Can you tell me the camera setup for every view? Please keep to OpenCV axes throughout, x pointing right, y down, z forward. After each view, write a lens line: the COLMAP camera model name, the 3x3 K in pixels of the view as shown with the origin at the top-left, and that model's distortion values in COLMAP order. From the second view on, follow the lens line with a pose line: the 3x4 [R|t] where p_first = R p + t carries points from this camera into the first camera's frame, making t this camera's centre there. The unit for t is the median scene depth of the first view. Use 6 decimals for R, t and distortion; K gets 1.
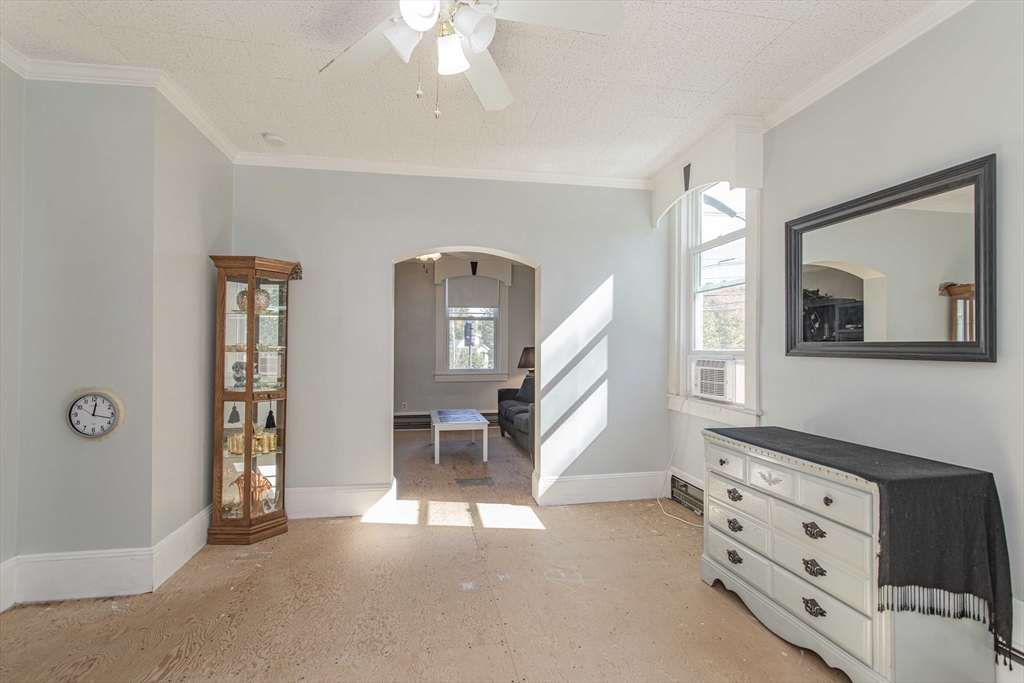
lens RADIAL K [[489.8, 0, 510.9], [0, 489.8, 340.7], [0, 0, 1]] dist [0.006380, -0.001153]
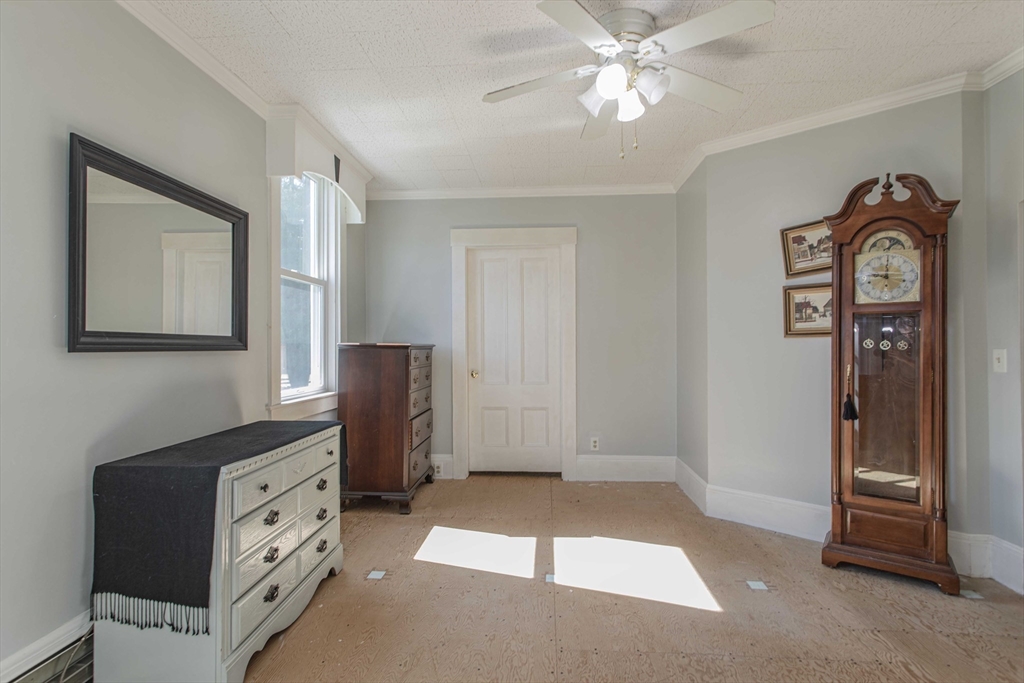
lens RADIAL K [[489.8, 0, 511.0], [0, 489.8, 344.5], [0, 0, 1]] dist [0.006380, -0.001153]
pose [[-0.967488, -0.000231, 0.252916, -0.157735], [-0.005343, 0.999795, -0.019525, 0.040959], [-0.252860, -0.020242, -0.967291, 1.888706]]
